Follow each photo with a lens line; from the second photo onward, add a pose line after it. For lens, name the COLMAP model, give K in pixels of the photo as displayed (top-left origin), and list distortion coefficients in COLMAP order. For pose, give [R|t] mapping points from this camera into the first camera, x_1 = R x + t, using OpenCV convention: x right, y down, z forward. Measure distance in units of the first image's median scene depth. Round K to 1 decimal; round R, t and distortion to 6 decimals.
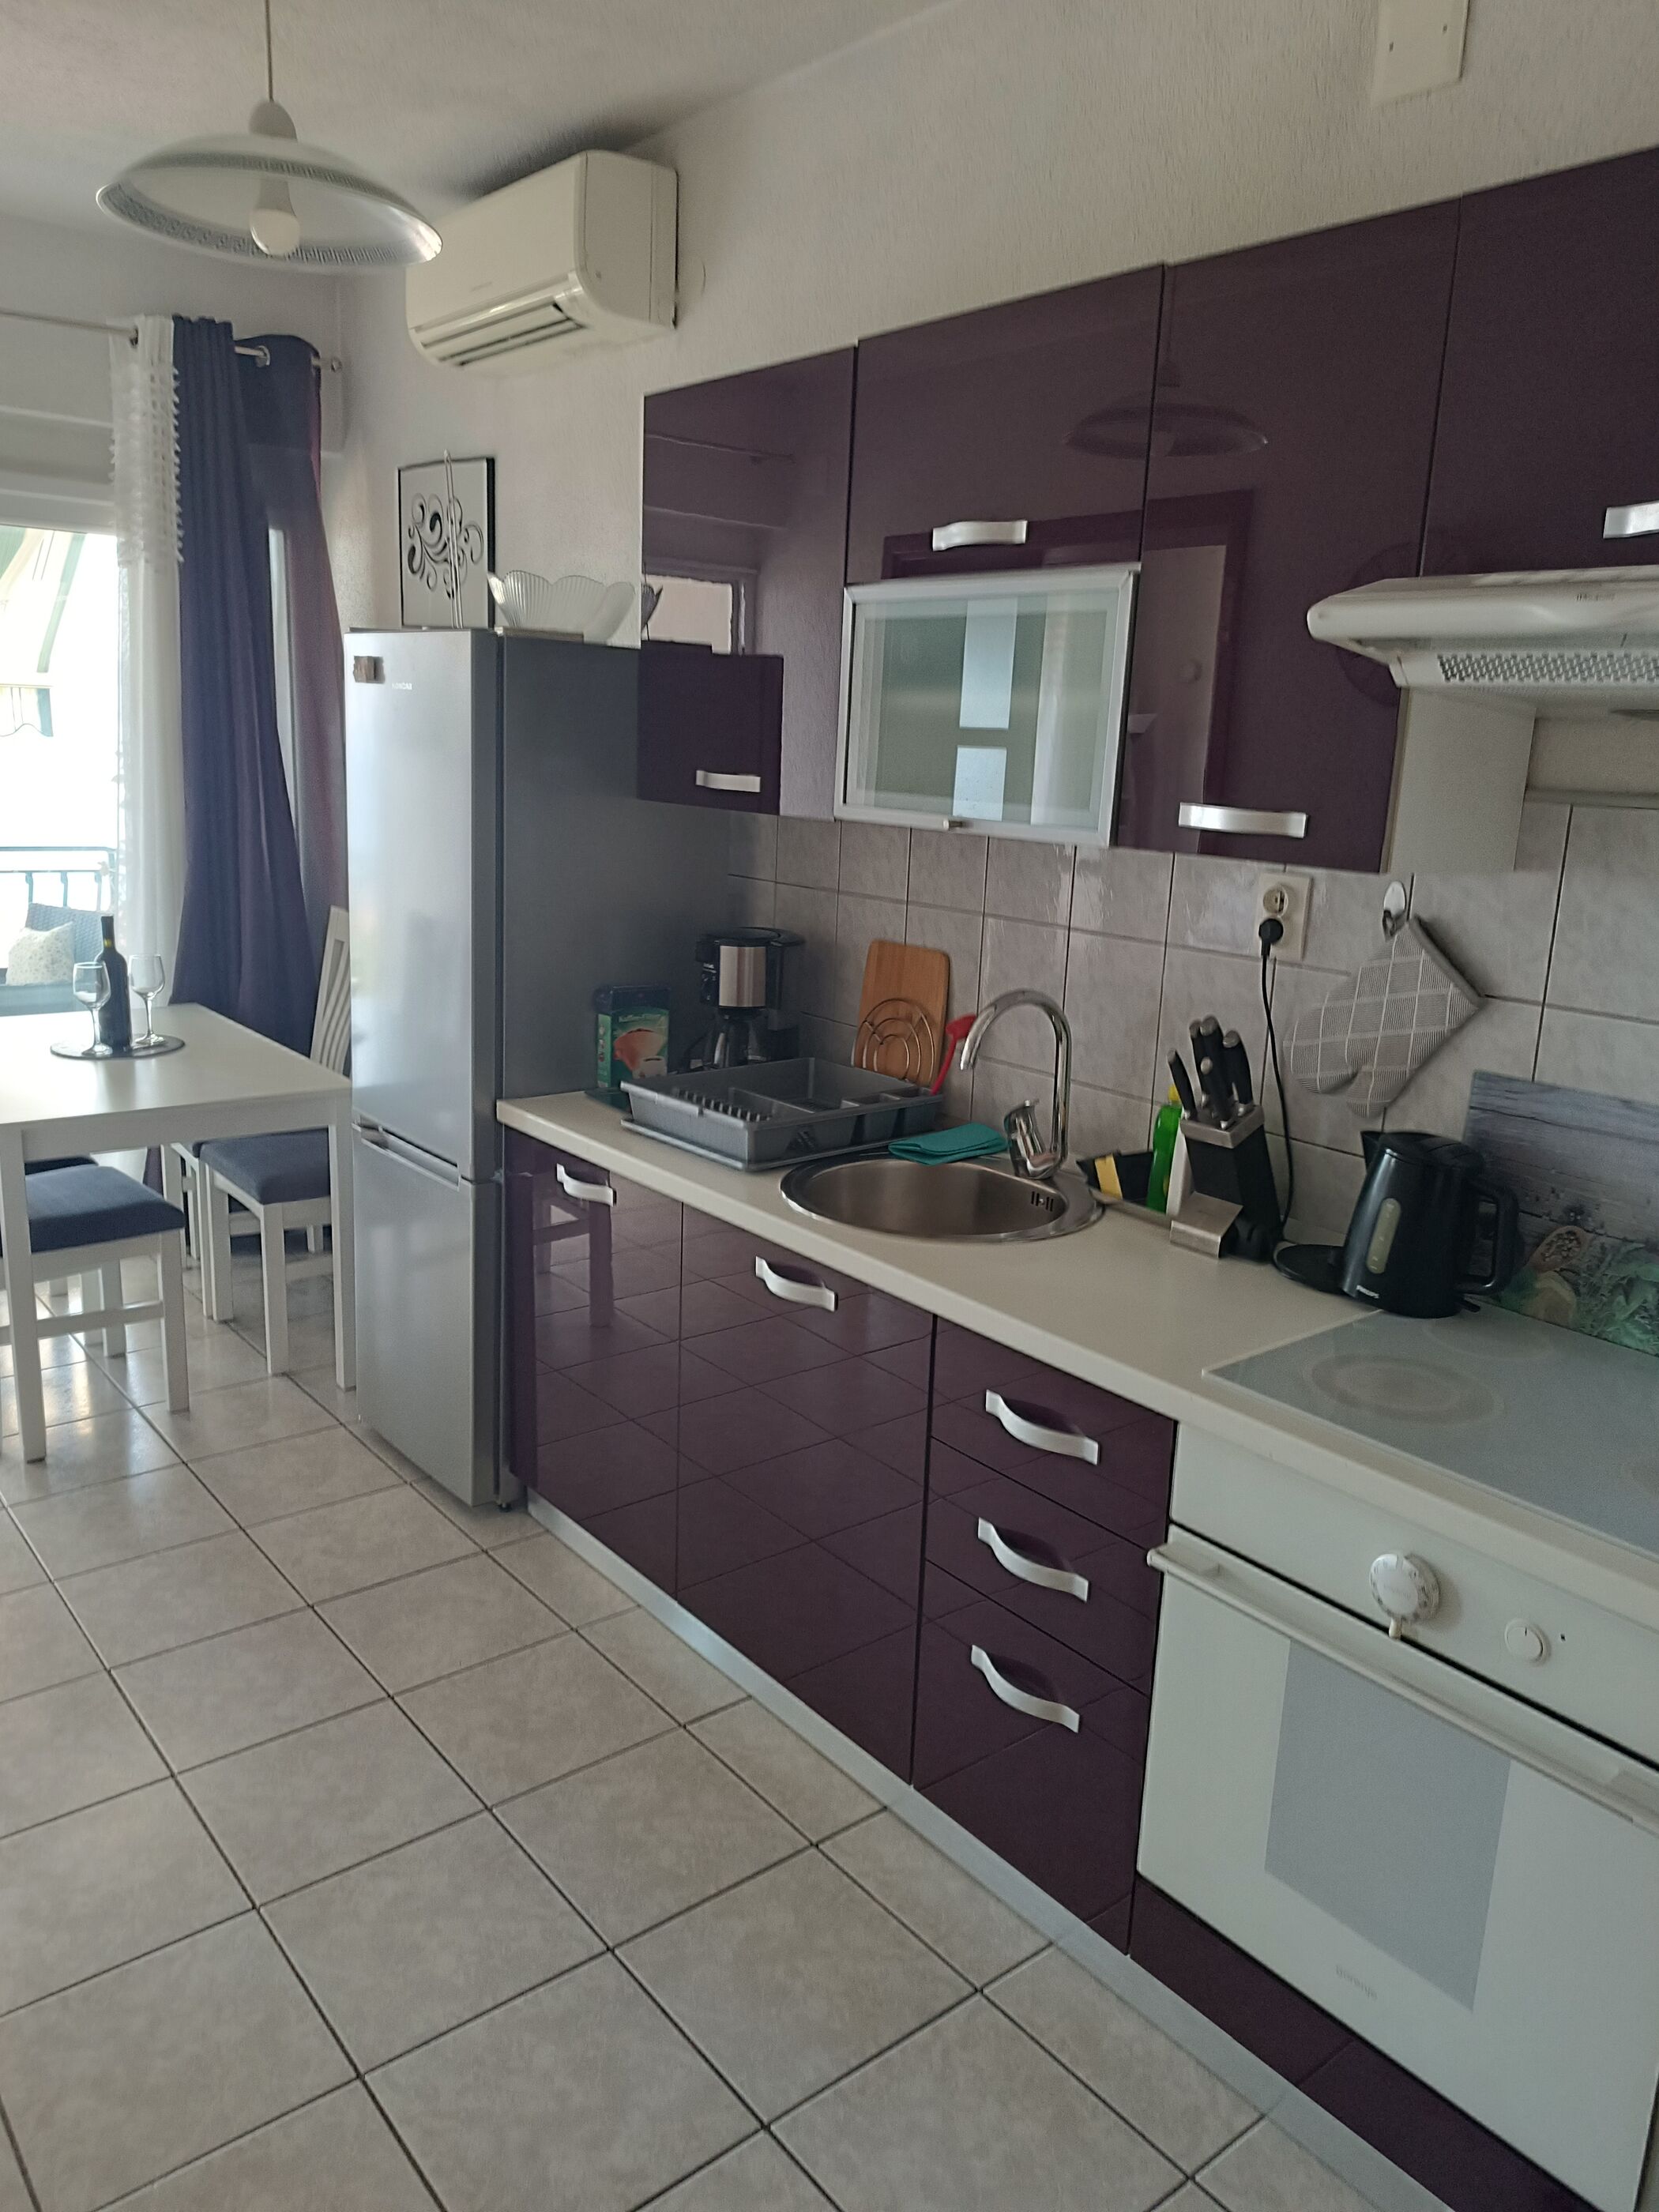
lens RADIAL K [[1605.5, 0, 829.5], [0, 1605.5, 1106.0], [0, 0, 1]] dist [0.047937, -0.039197]
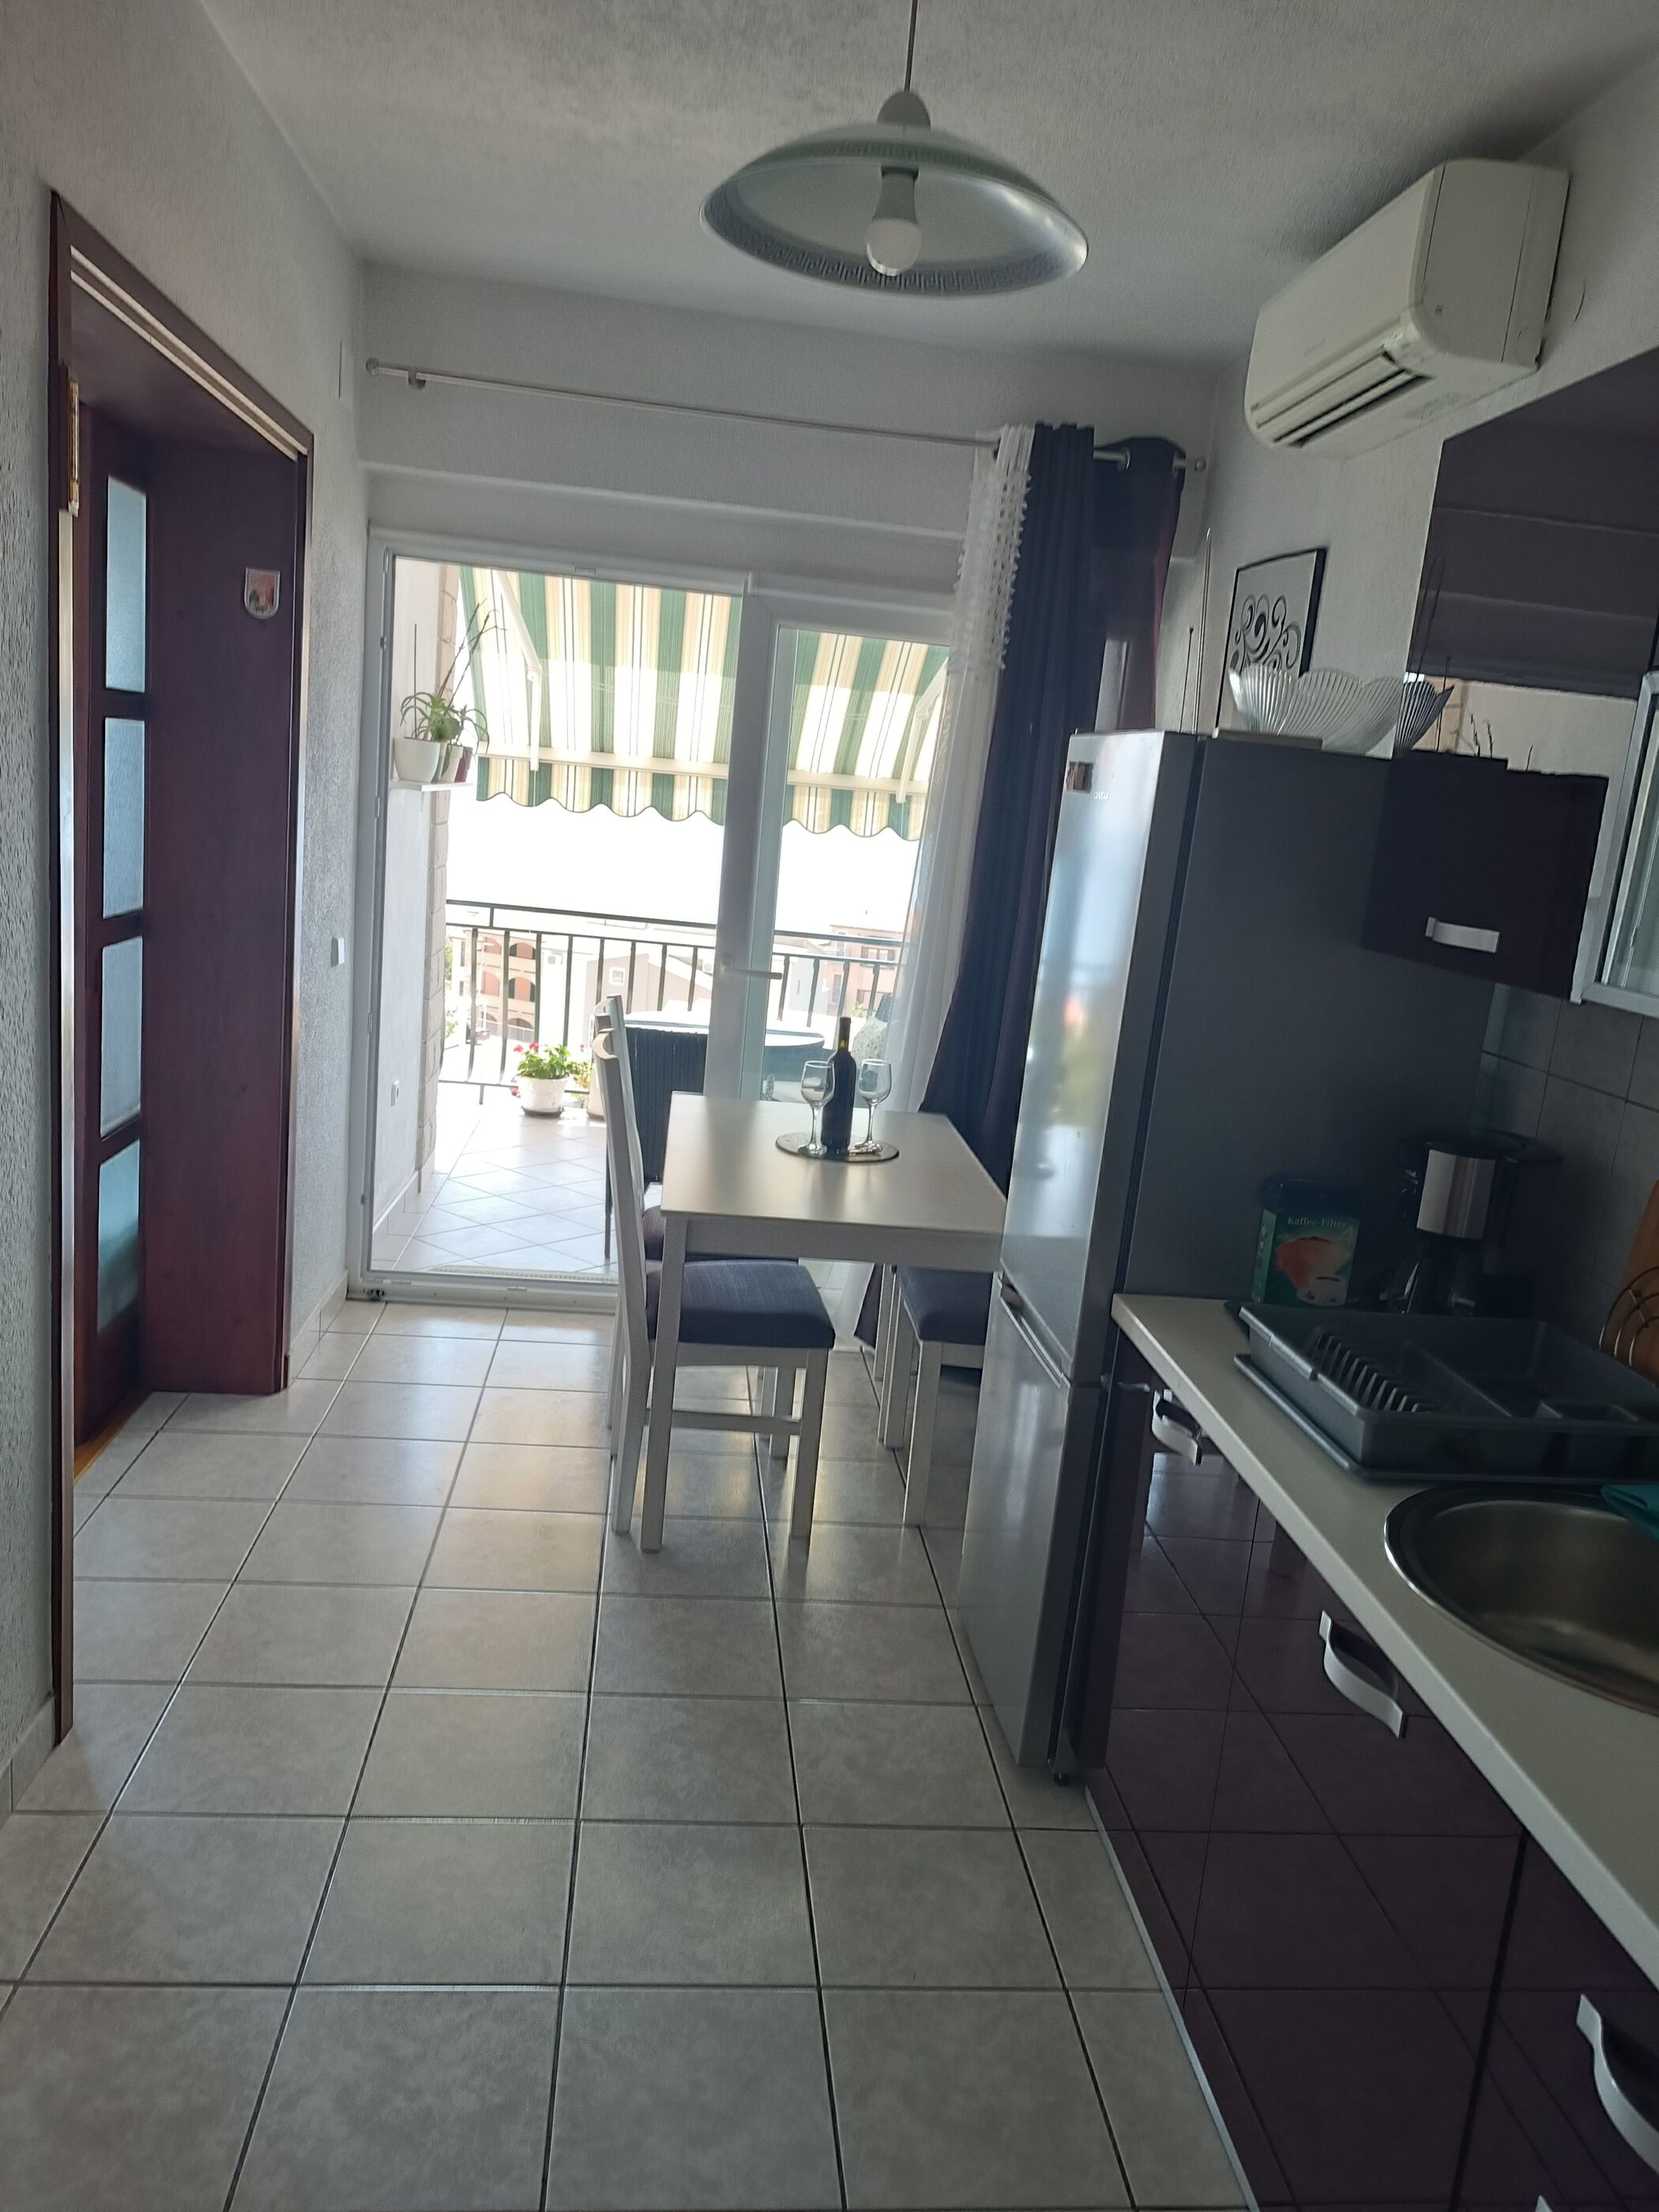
lens RADIAL K [[1616.5, 0, 829.5], [0, 1616.5, 1106.0], [0, 0, 1]] dist [0.011346, 0.002245]
pose [[0.839734, 0.145582, -0.523119, 0.081652], [-0.185466, 0.982349, -0.024334, -0.045750], [0.510343, 0.117455, 0.851912, 0.197947]]
